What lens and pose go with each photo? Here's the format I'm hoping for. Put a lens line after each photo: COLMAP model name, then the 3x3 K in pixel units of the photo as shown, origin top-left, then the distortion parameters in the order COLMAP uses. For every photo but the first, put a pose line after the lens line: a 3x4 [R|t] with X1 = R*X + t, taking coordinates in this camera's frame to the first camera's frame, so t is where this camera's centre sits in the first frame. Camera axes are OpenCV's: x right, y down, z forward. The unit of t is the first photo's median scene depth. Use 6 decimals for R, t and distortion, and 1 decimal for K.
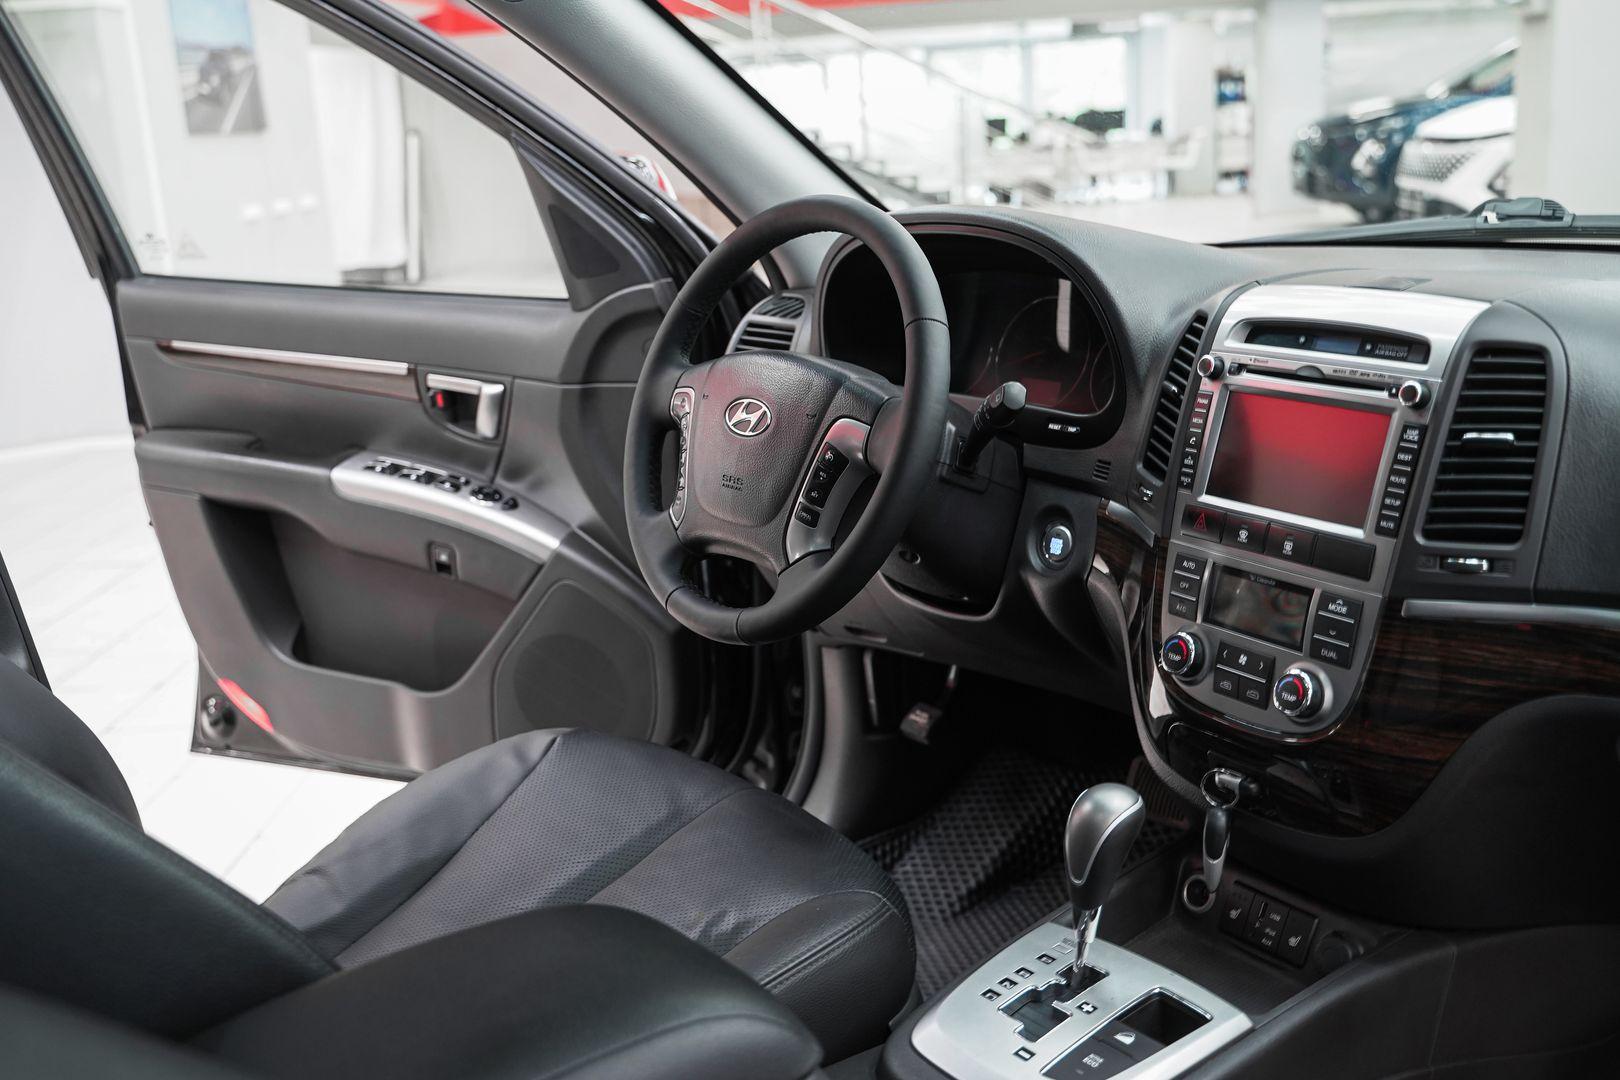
lens RADIAL K [[1580.5, 0, 816.4], [0, 1580.5, 532.2], [0, 0, 1]] dist [-0.037394, 0.000000]
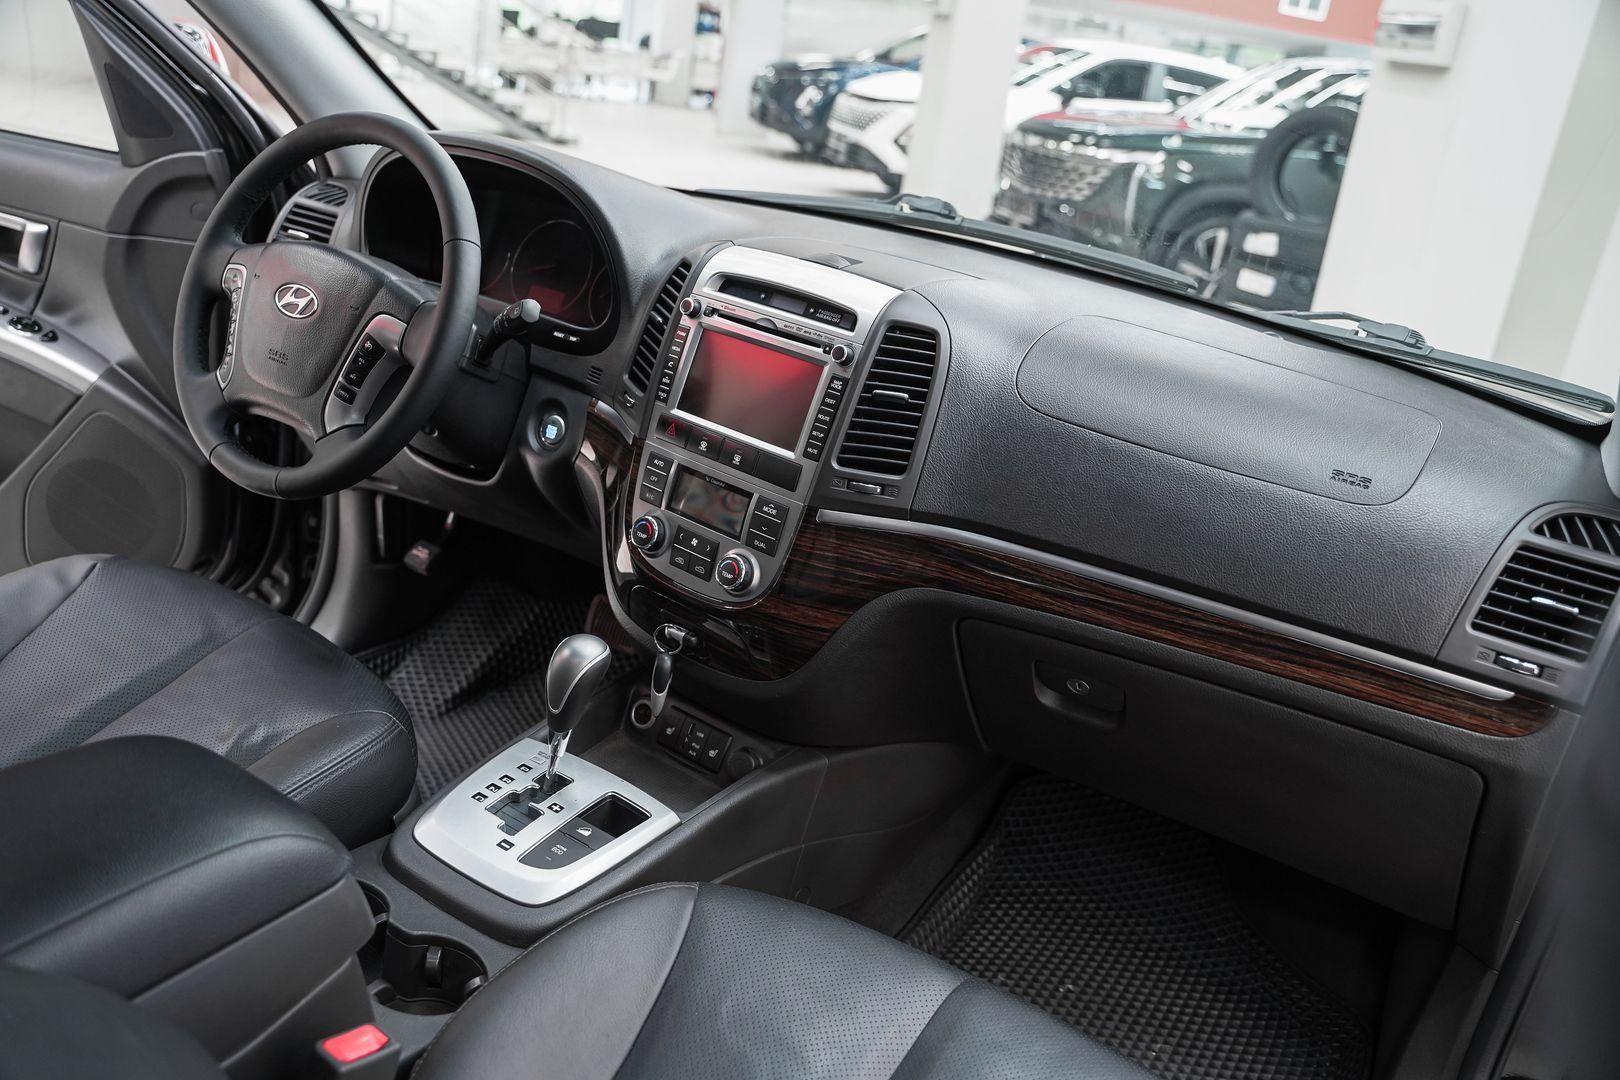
lens RADIAL K [[1315.1, 0, 804.2], [0, 1315.1, 536.4], [0, 0, 1]] dist [-0.113439, 0.087460]
pose [[0.931881, 0.055162, 0.358545, -0.025374], [-0.099430, 0.989359, 0.106215, -0.038644], [-0.348871, -0.134630, 0.927450, -0.019604]]
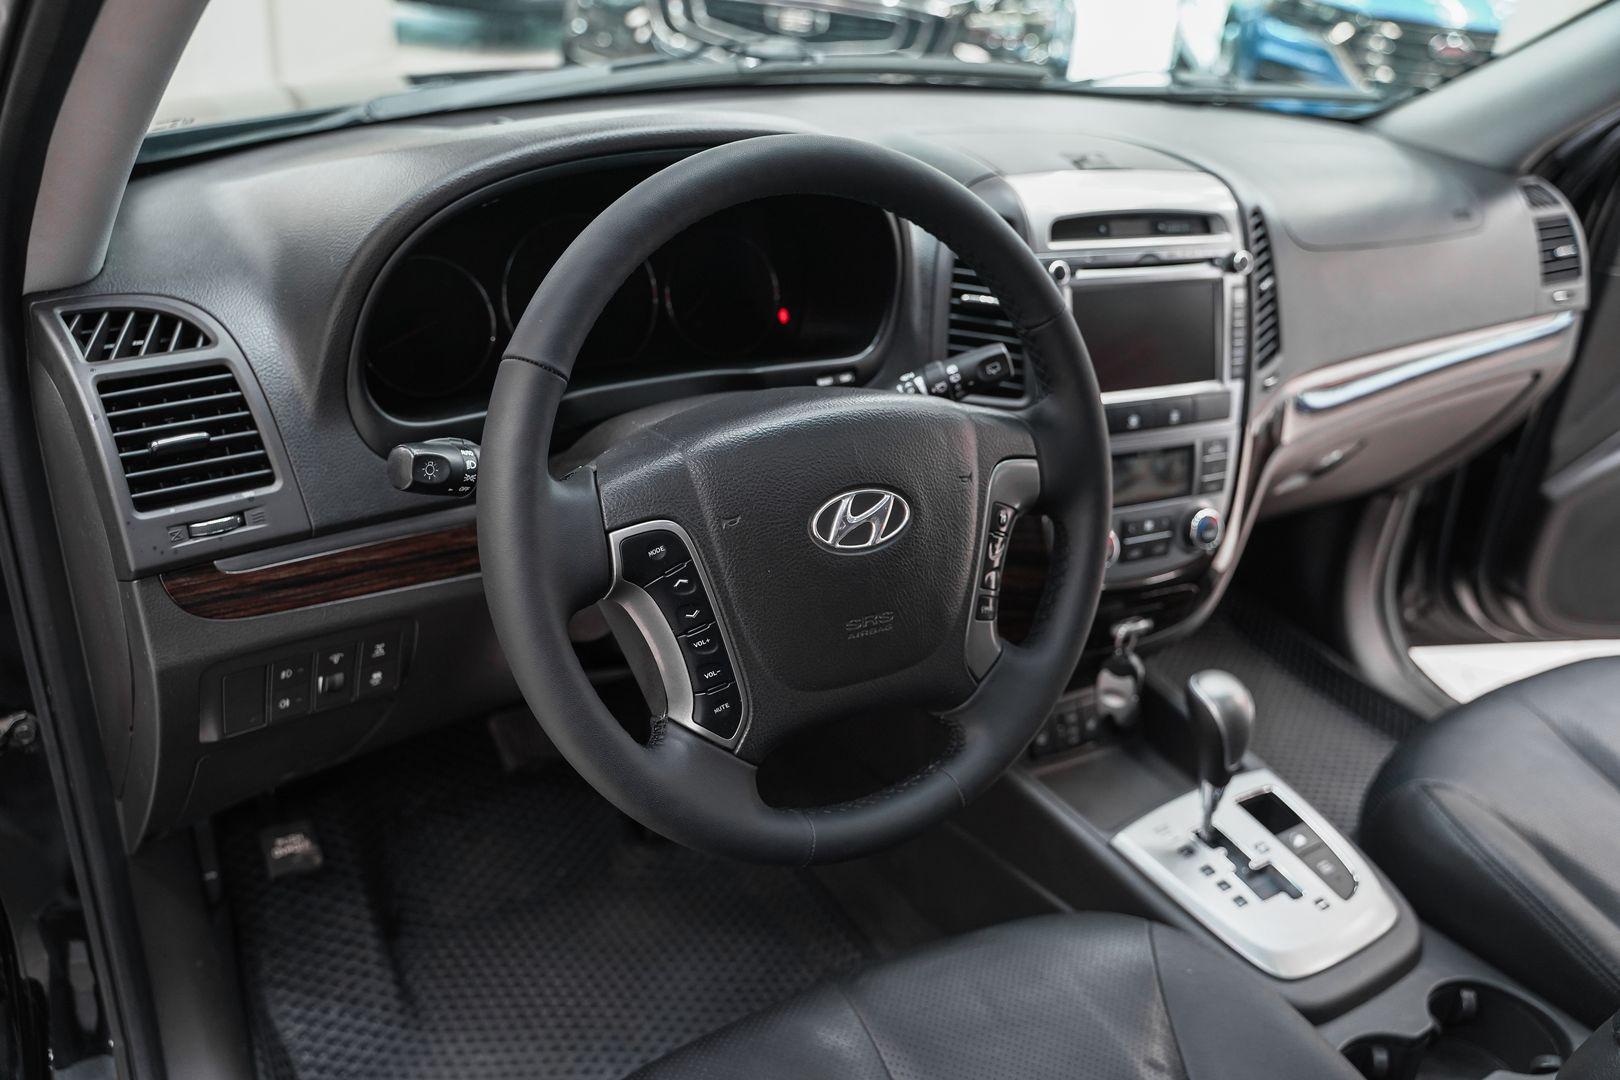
lens RADIAL K [[1315.1, 0, 807.1], [0, 1315.1, 529.1], [0, 0, 1]] dist [-0.113439, 0.087460]
pose [[0.114484, -0.410886, 0.904470, -0.496011], [0.160981, 0.906096, 0.391248, -0.264907], [-0.980295, 0.100811, 0.169879, 0.902134]]
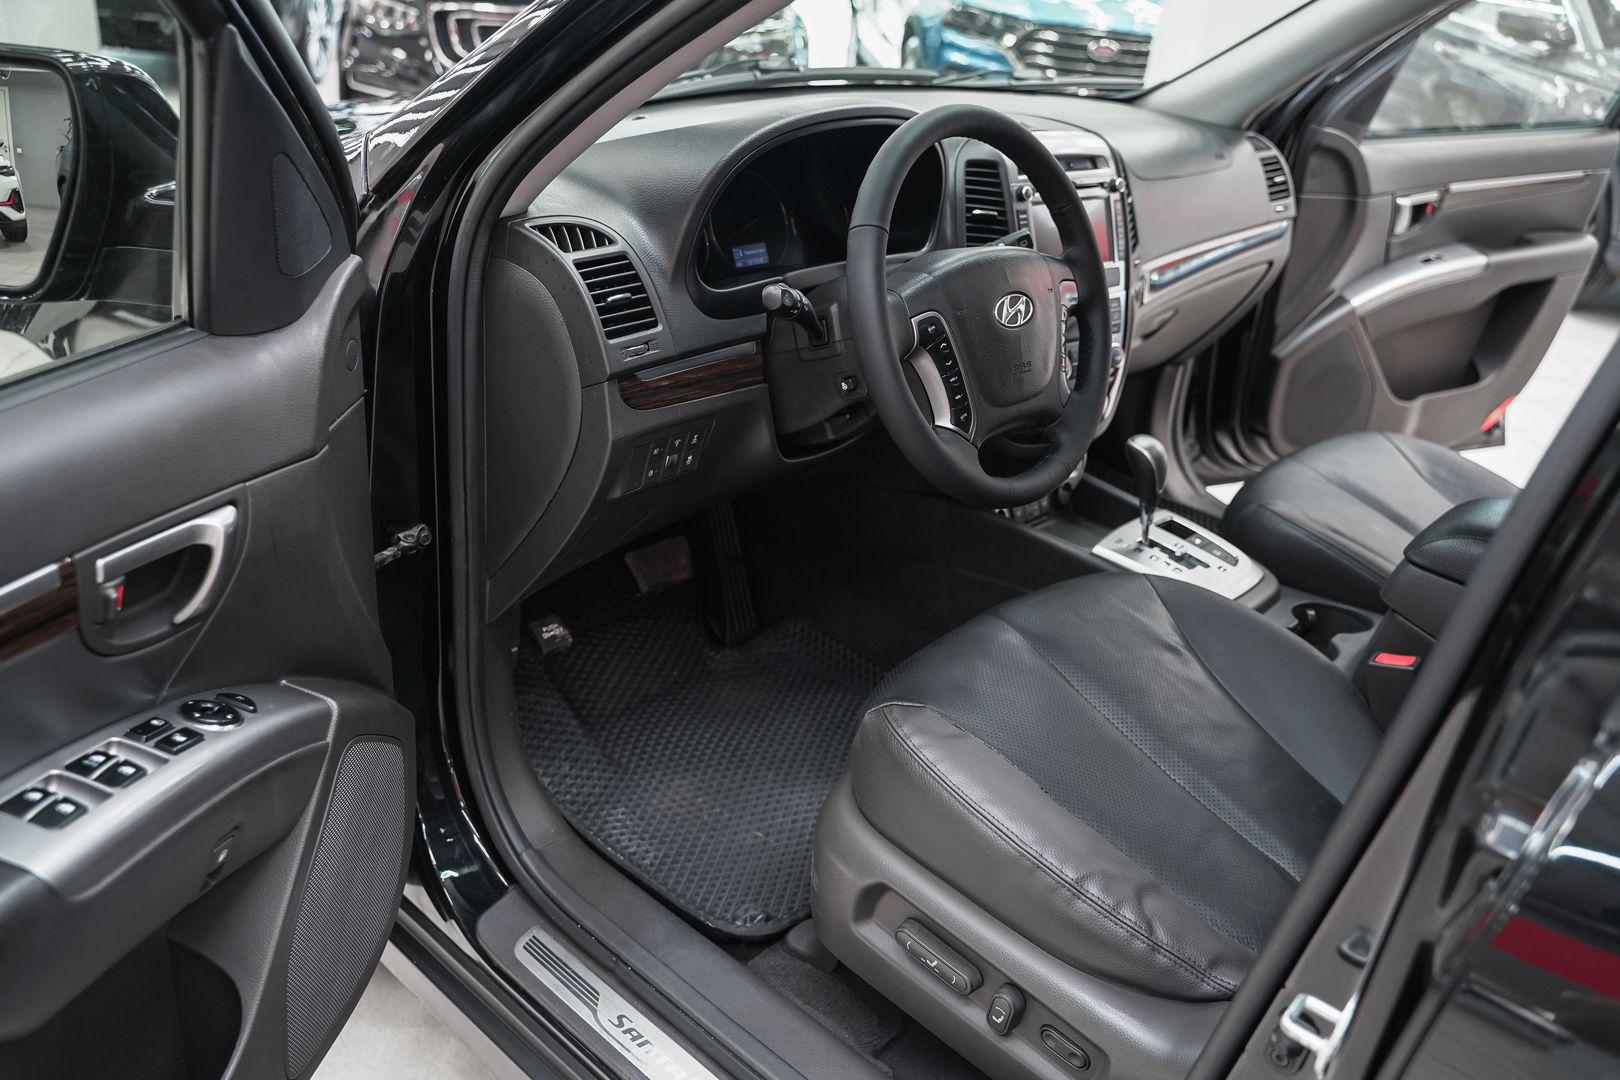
lens RADIAL K [[1315.1, 0, 797.8], [0, 1315.1, 541.1], [0, 0, 1]] dist [-0.113439, 0.087460]
pose [[-0.137810, -0.403199, 0.904676, -0.905101], [0.174509, 0.889218, 0.422893, -0.337424], [-0.974964, 0.216153, -0.052181, 1.195415]]
